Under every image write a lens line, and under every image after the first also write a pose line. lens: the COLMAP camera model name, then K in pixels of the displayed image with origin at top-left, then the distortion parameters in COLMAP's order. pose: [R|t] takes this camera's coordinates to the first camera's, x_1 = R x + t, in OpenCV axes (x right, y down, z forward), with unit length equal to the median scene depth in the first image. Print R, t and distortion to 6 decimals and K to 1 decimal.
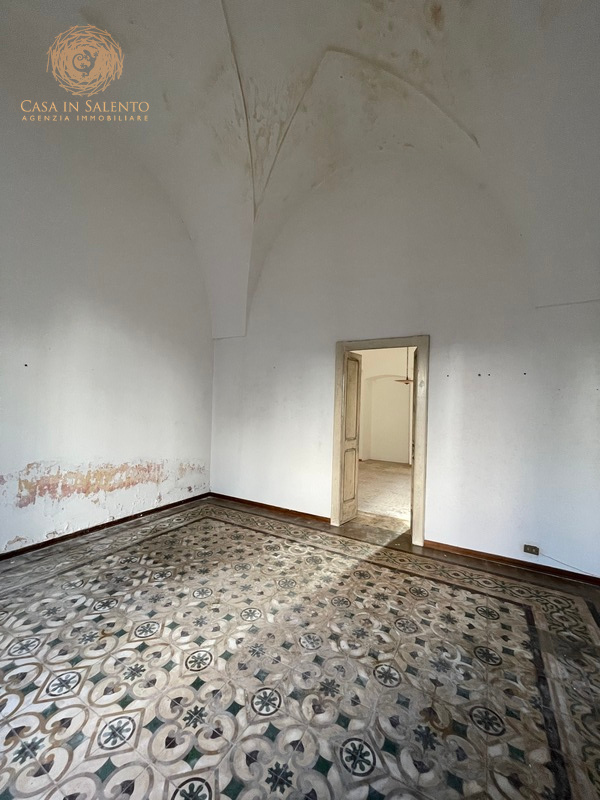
lens RADIAL K [[321.0, 0, 296.0], [0, 321.0, 400.1], [0, 0, 1]] dist [-0.003965, -0.000054]
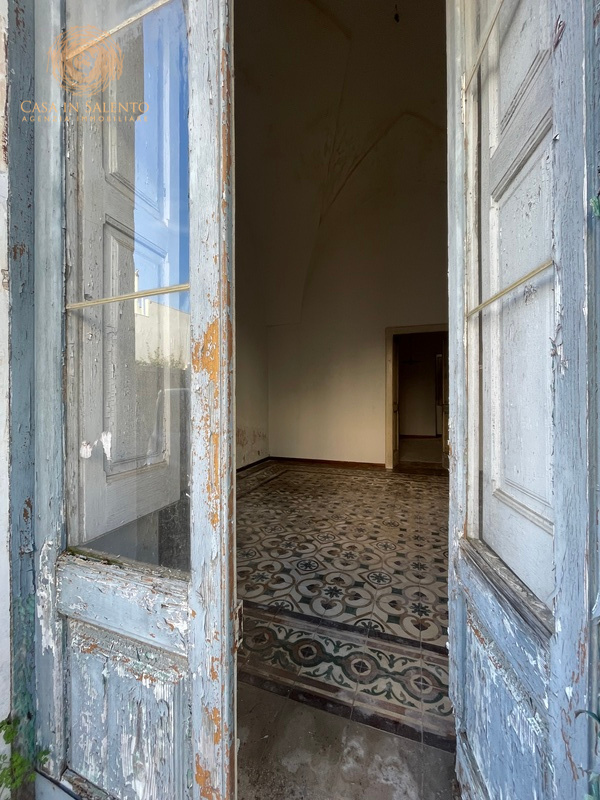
lens RADIAL K [[321.0, 0, 299.6], [0, 321.0, 399.3], [0, 0, 1]] dist [-0.003965, -0.000054]
pose [[0.982708, -0.027122, 0.183166, -0.679354], [0.023767, 0.999508, 0.020489, 0.105178], [-0.183632, -0.015781, 0.982868, -0.310466]]
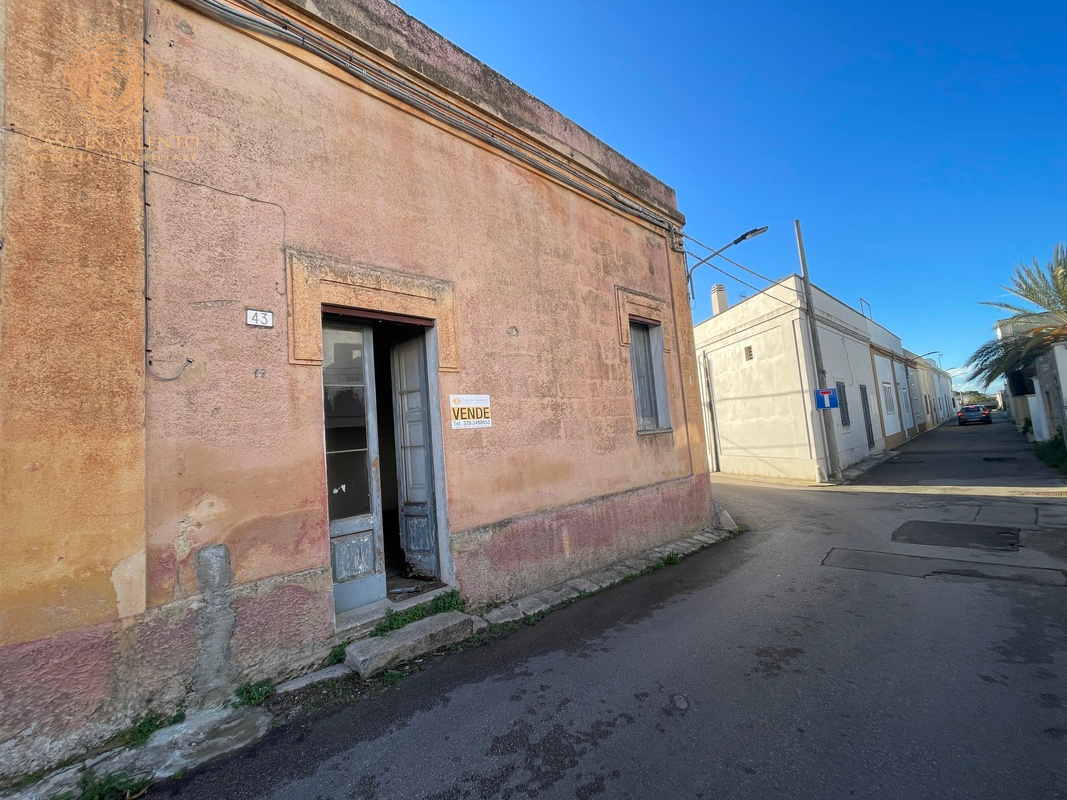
lens RADIAL K [[428.1, 0, 531.7], [0, 428.1, 398.3], [0, 0, 1]] dist [-0.003965, -0.000054]
pose [[0.286567, 0.037649, 0.957320, -1.891100], [0.066268, 0.996055, -0.059009, -0.016214], [-0.955766, 0.080350, 0.282941, -0.985695]]
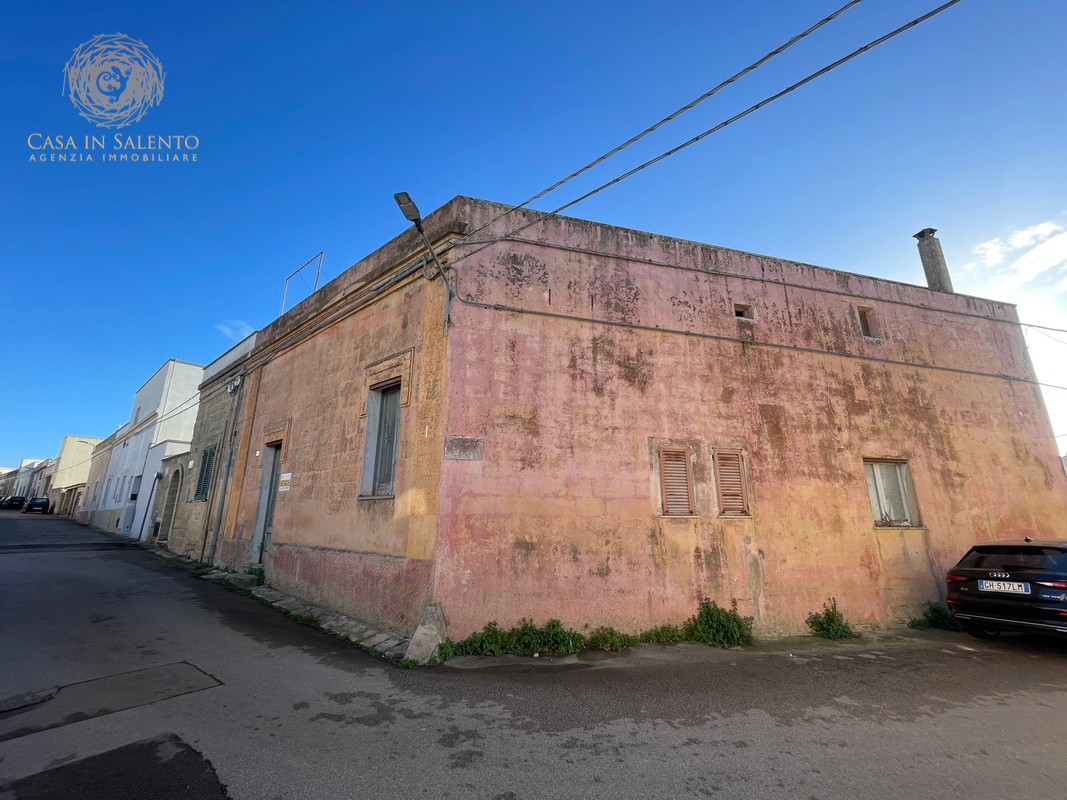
lens RADIAL K [[428.1, 0, 536.6], [0, 428.1, 400.8], [0, 0, 1]] dist [-0.003965, -0.000054]
pose [[0.988602, -0.064289, -0.136136, 1.742513], [0.030454, 0.970943, -0.237367, 0.139147], [0.147440, 0.230515, 0.961834, -3.118203]]
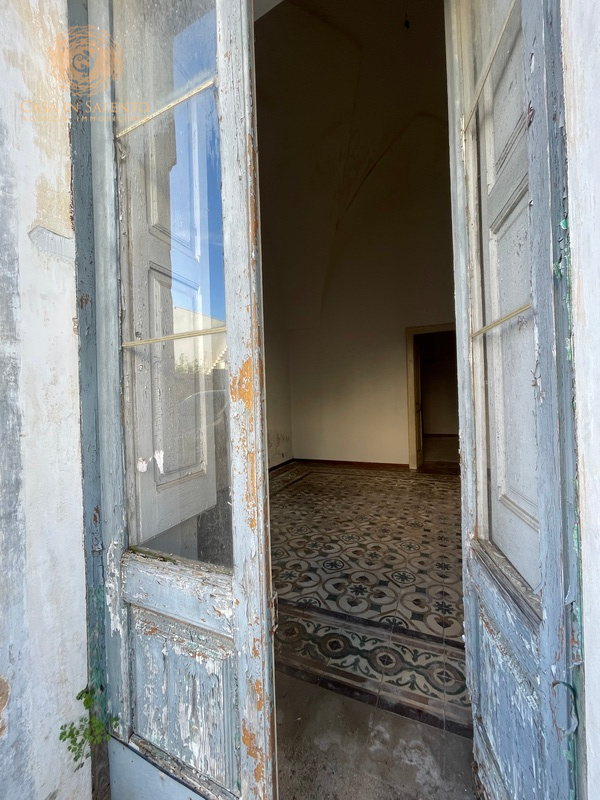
lens RADIAL K [[321.0, 0, 299.8], [0, 321.0, 399.6], [0, 0, 1]] dist [-0.003965, -0.000054]
pose [[0.991670, -0.054653, 0.116638, -0.684930], [0.052878, 0.998434, 0.018256, 0.086774], [-0.117453, -0.011936, 0.993007, -0.348398]]
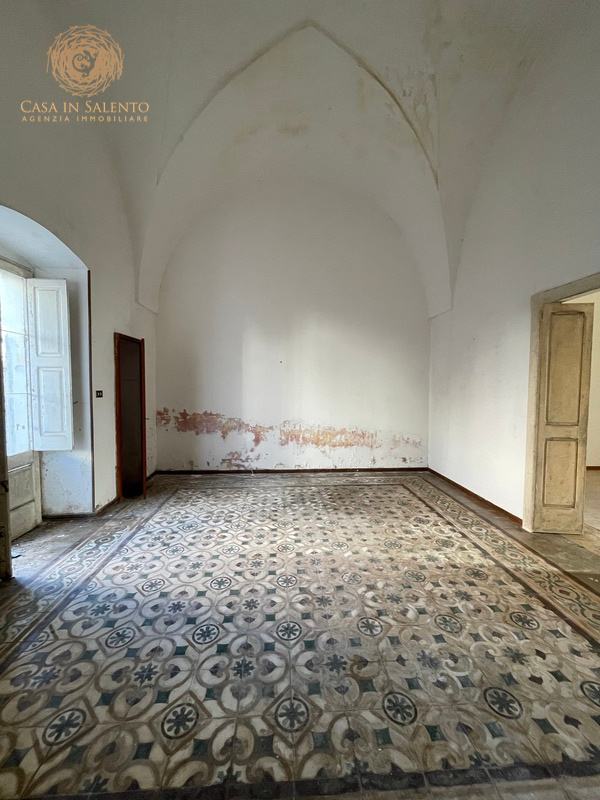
lens RADIAL K [[321.0, 0, 299.5], [0, 321.0, 400.8], [0, 0, 1]] dist [-0.003965, -0.000054]
pose [[0.558357, 0.017599, -0.829414, 0.662042], [0.027271, 0.998845, 0.039553, 0.034253], [0.829152, -0.044704, 0.557233, 0.152737]]
